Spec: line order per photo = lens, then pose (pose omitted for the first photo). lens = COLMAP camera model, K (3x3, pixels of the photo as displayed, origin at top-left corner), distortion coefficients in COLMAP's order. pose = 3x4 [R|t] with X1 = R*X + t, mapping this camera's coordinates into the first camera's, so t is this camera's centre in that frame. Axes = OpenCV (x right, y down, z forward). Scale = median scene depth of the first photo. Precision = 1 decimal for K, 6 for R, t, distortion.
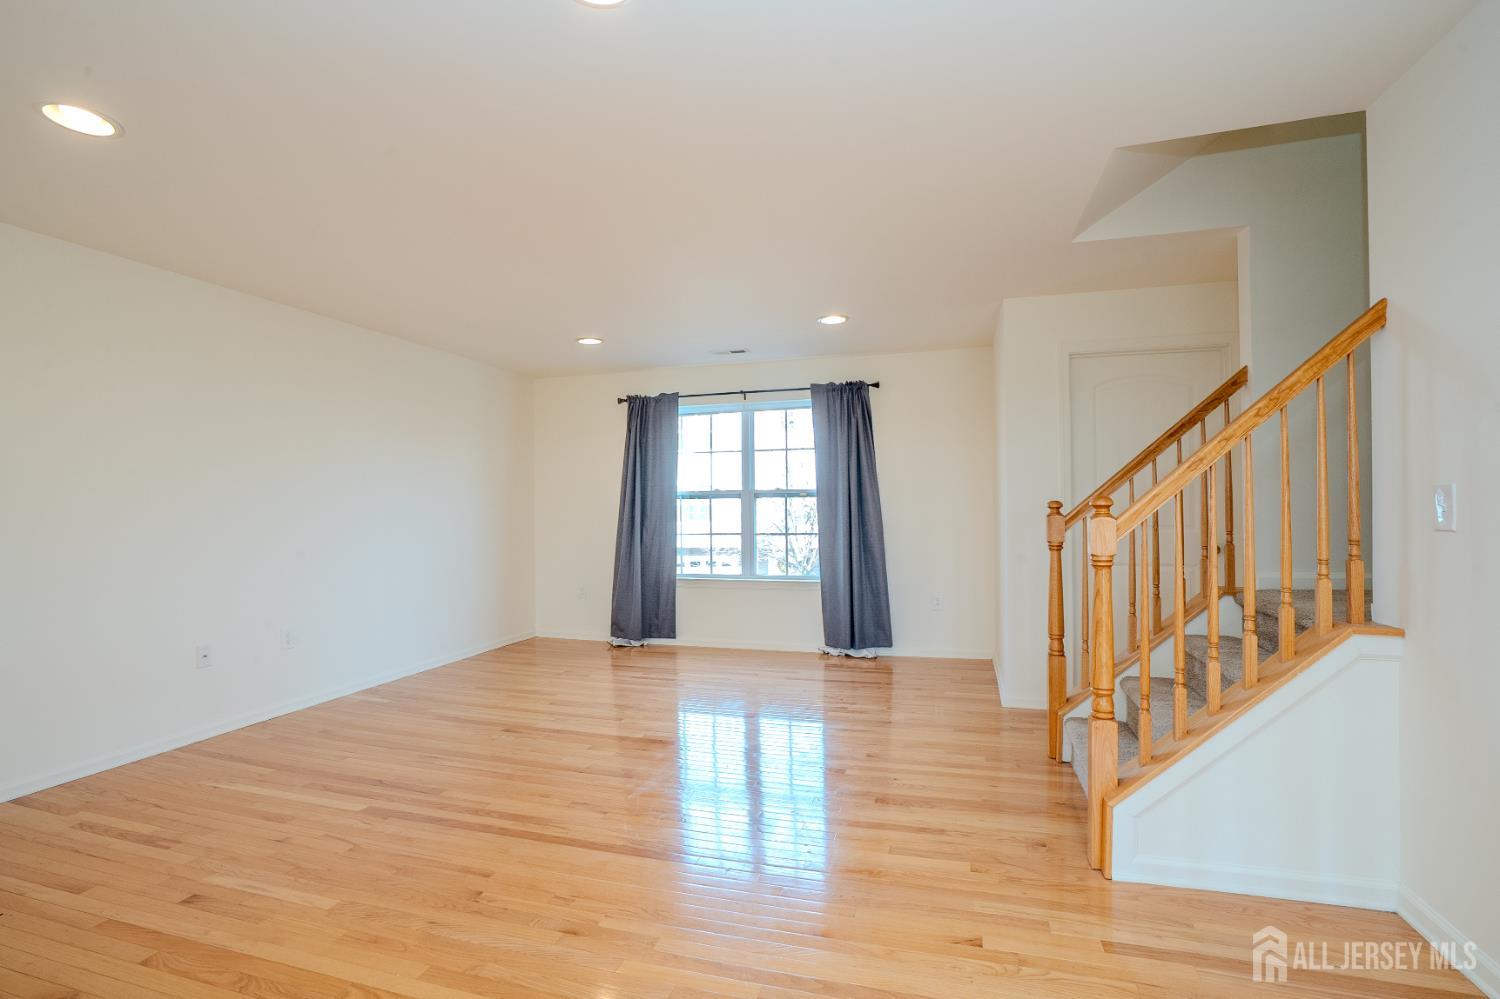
lens RADIAL K [[685.2, 0, 751.1], [0, 685.2, 501.7], [0, 0, 1]] dist [-0.052989, 0.019874]
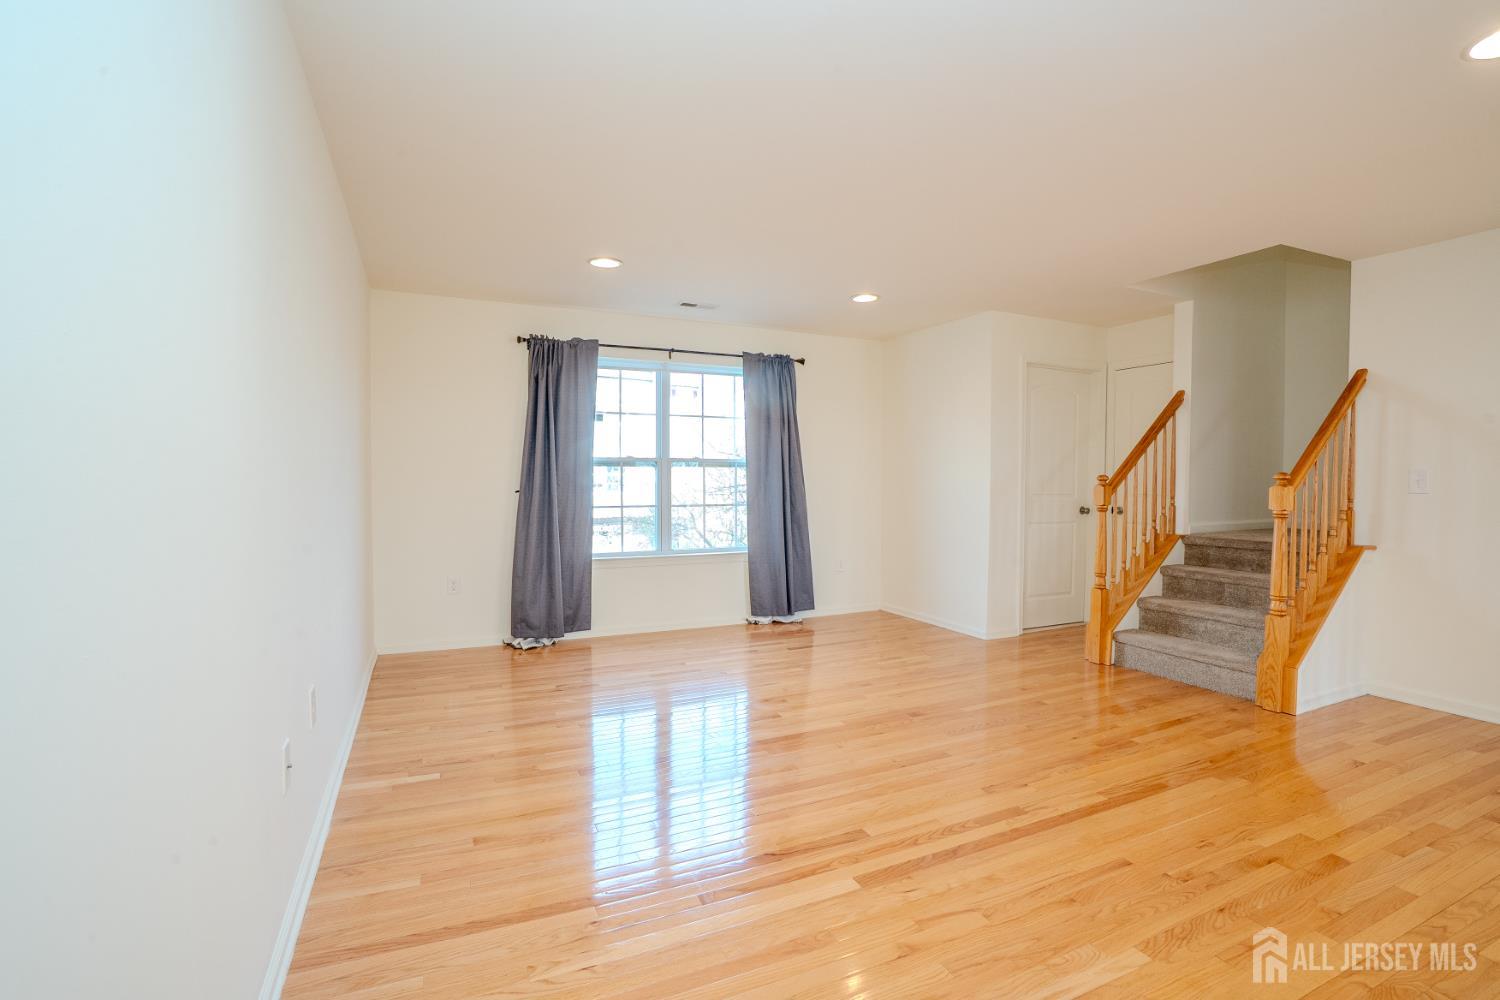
lens RADIAL K [[688.7, 0, 743.6], [0, 688.7, 482.6], [0, 0, 1]] dist [-0.031433, 0.007106]
pose [[0.748382, 0.005046, 0.663249, -0.540977], [-0.014331, 0.999861, 0.008563, 0.006883], [-0.663113, -0.015913, 0.748350, 0.244760]]
